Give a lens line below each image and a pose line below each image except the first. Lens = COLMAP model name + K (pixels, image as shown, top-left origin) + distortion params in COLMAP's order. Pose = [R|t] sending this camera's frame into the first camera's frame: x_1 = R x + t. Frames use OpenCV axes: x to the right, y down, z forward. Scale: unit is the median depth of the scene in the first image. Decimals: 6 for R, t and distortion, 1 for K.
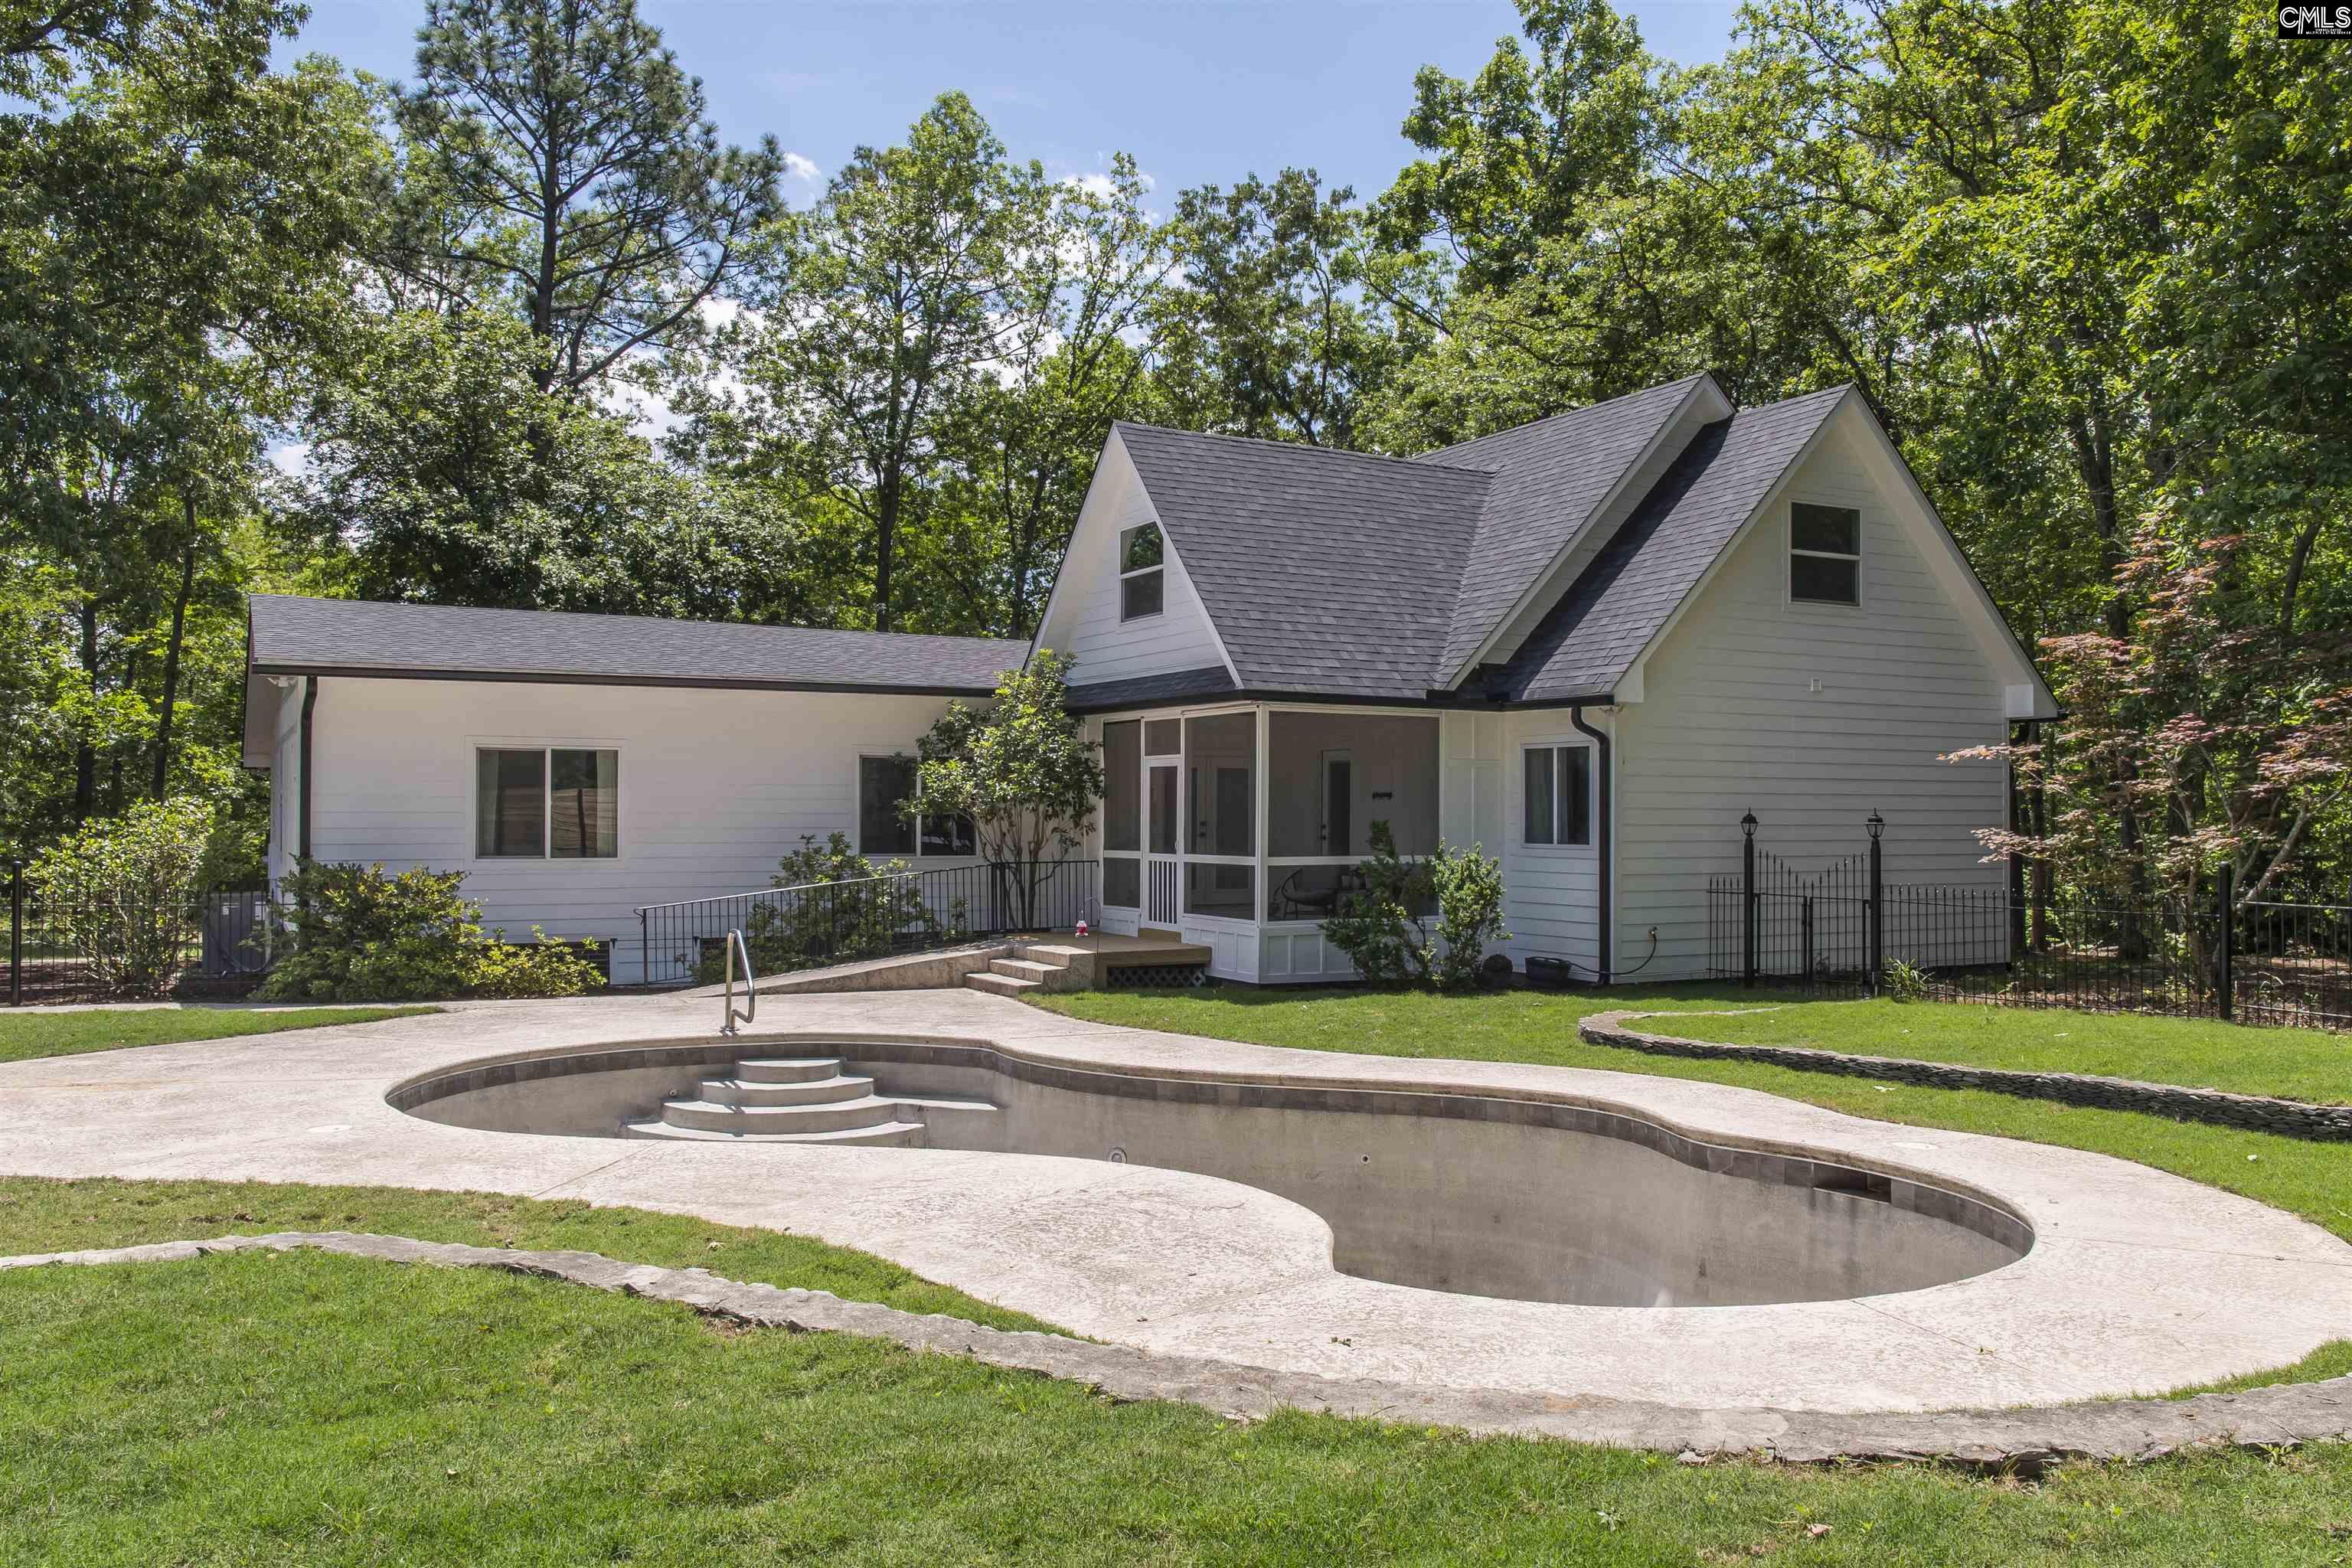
lens RADIAL K [[1761.4, 0, 1176.0], [0, 1761.4, 784.0], [0, 0, 1]] dist [-0.002666, -0.001335]
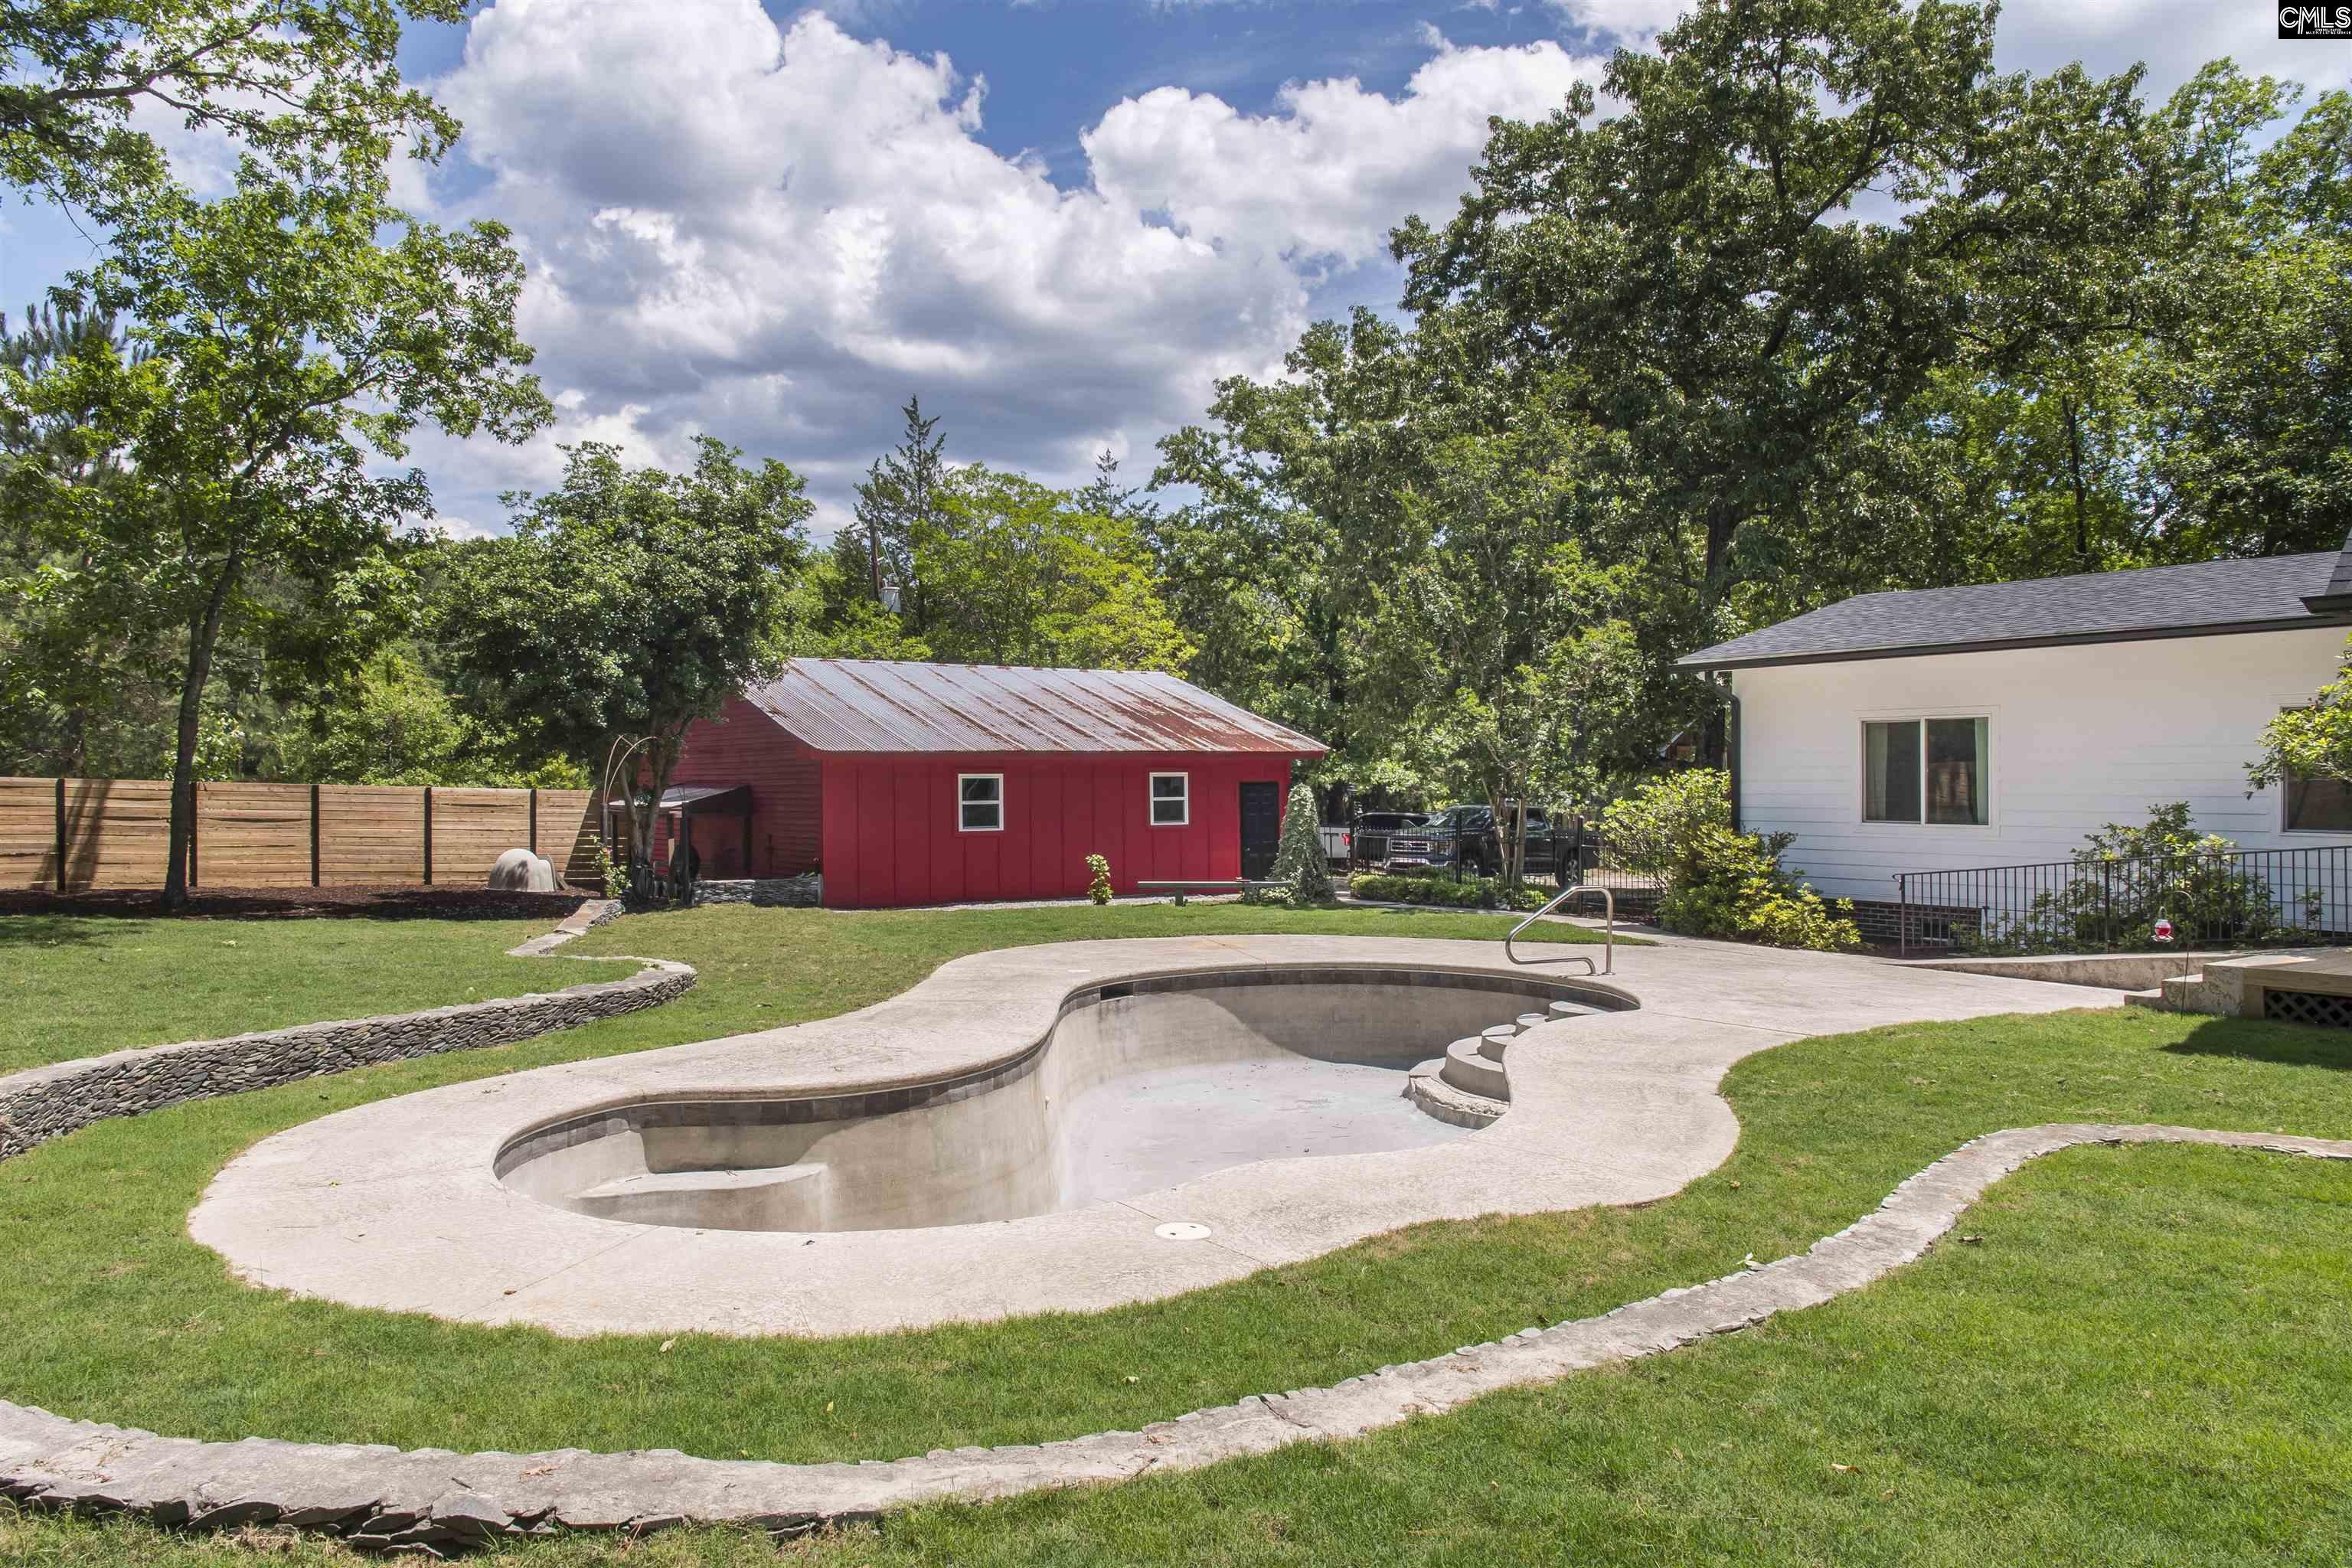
lens RADIAL K [[1578.4, 0, 1162.8], [0, 1578.4, 789.2], [0, 0, 1]] dist [0.024554, -0.022406]
pose [[0.148973, 0.002852, -0.988837, 0.511770], [0.023749, 0.999697, 0.006461, 0.004695], [0.988556, -0.024447, 0.148861, 0.413140]]
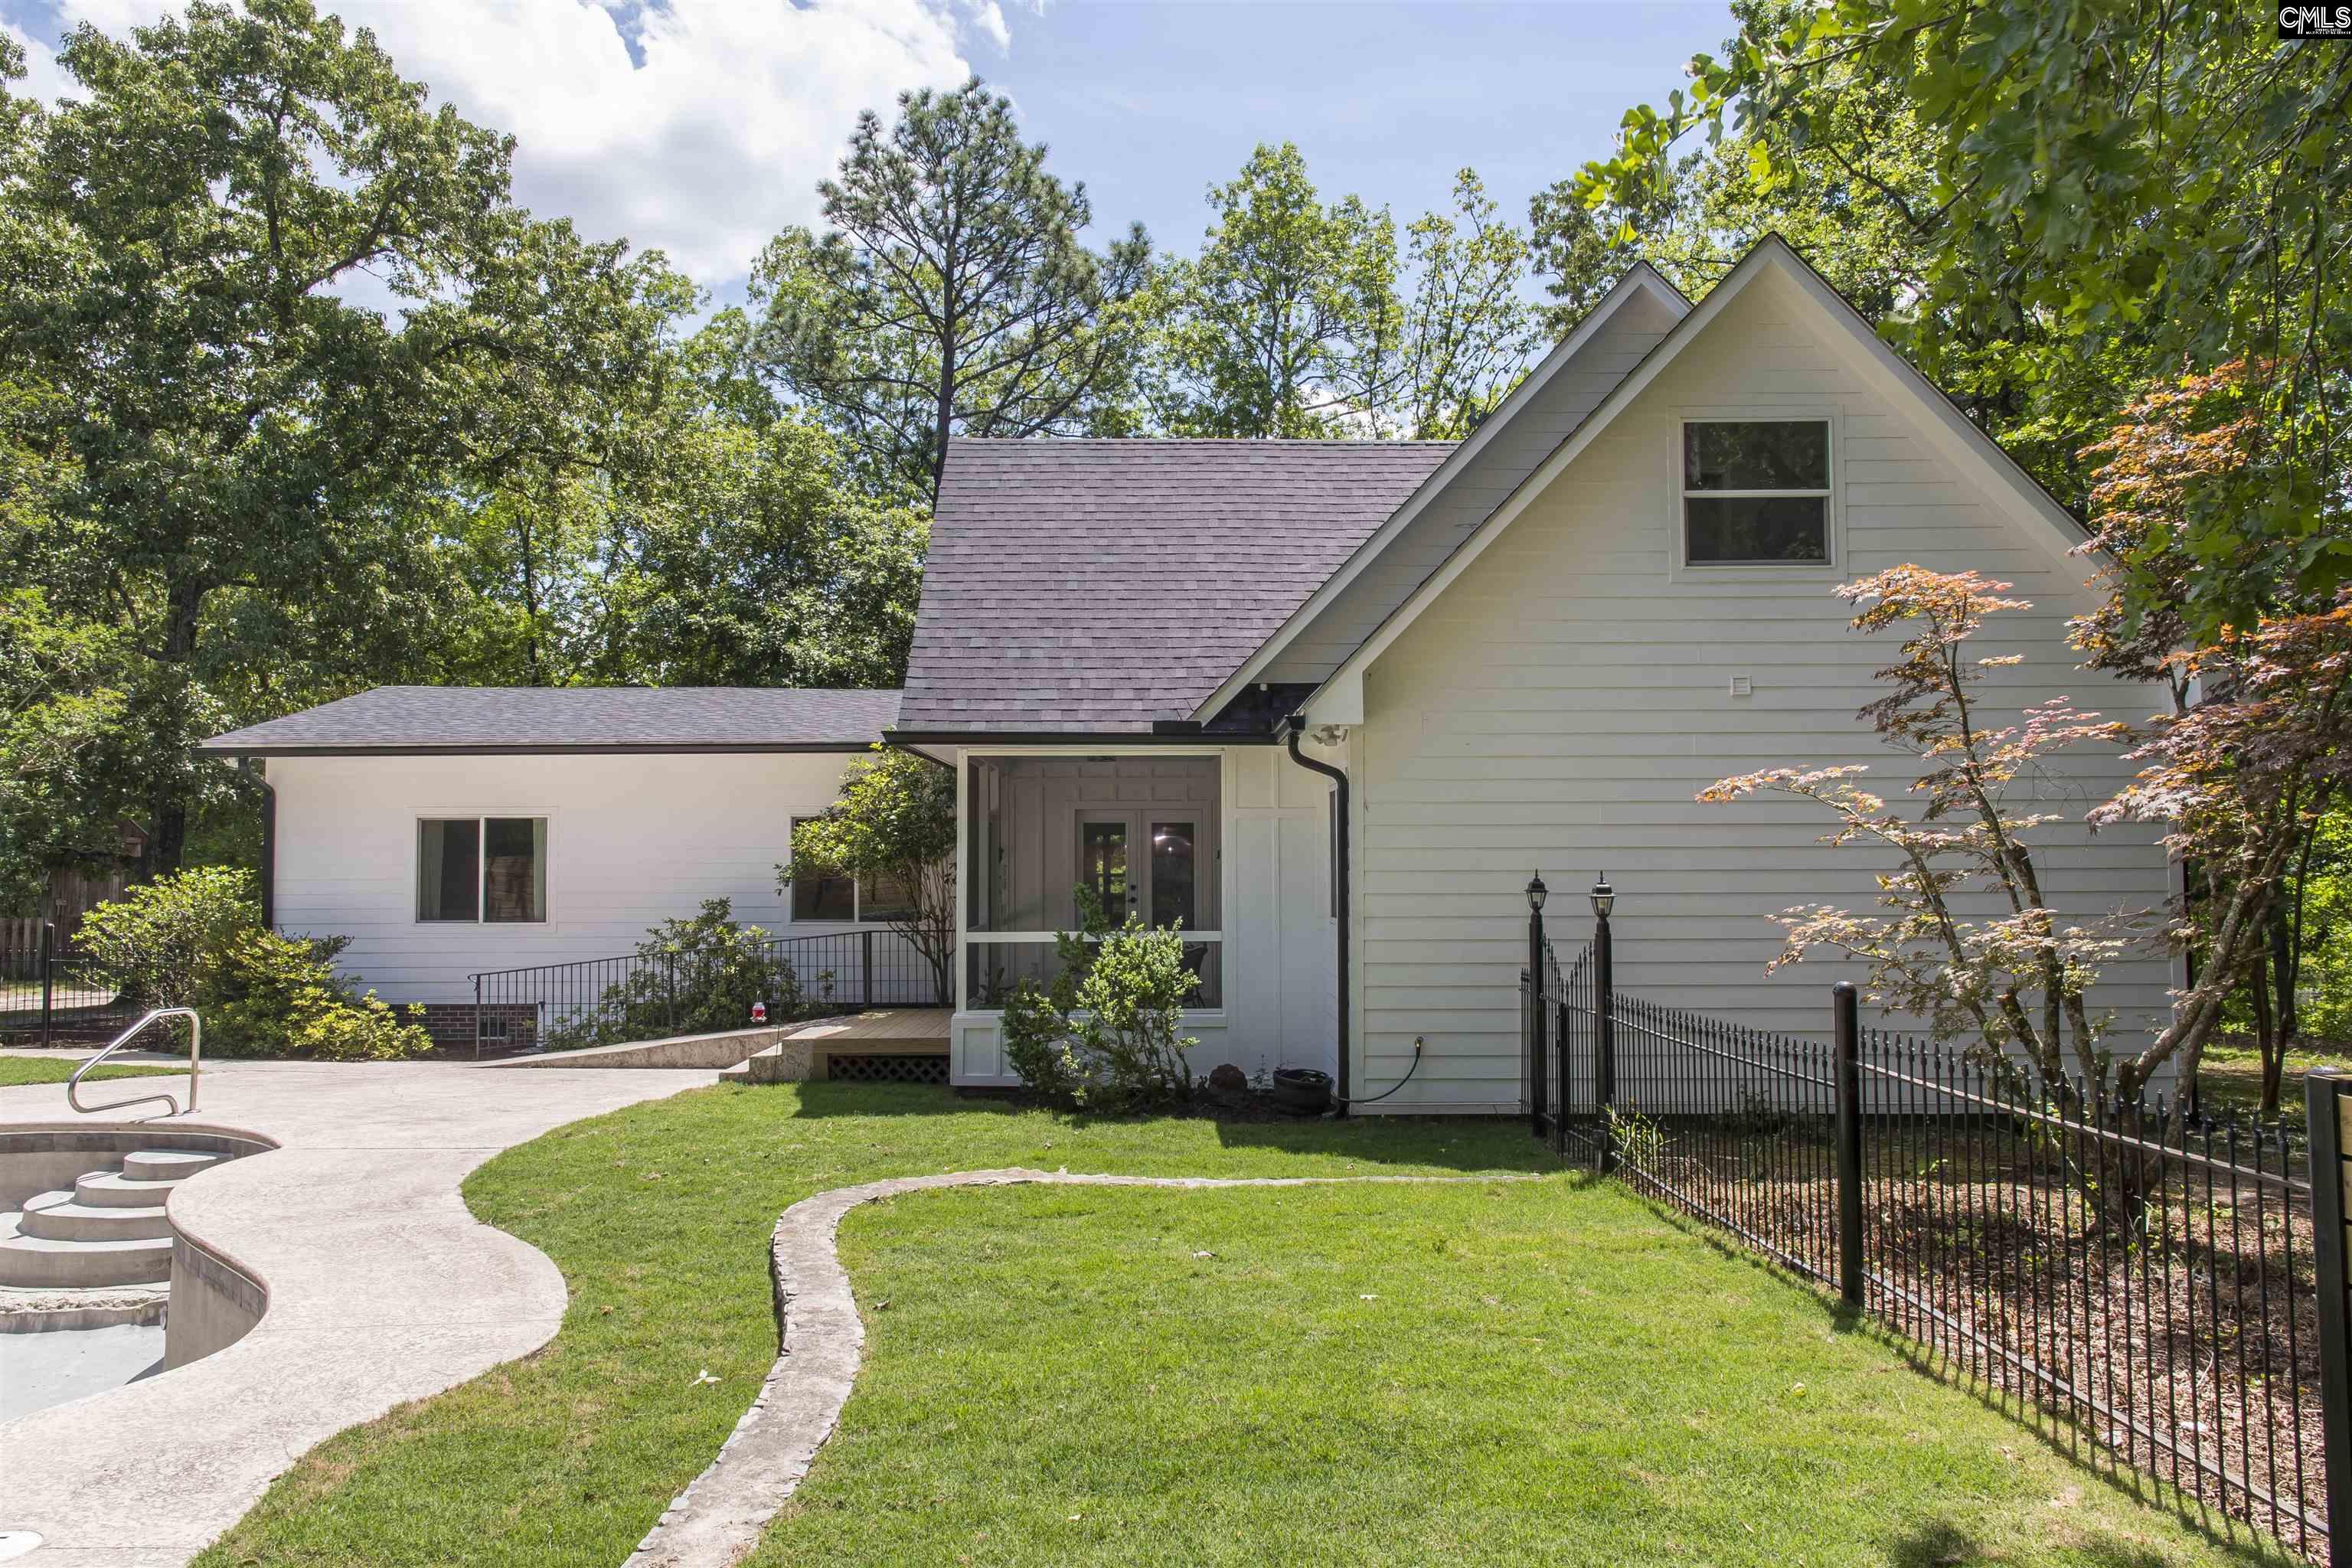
lens RADIAL K [[1605.4, 0, 1162.4], [0, 1605.4, 788.4], [0, 0, 1]] dist [0.029369, -0.023137]
pose [[0.880422, -0.029389, -0.473280, 0.458404], [0.015269, 0.999317, -0.033650, 0.000884], [0.473946, 0.022400, 0.880269, 0.347215]]
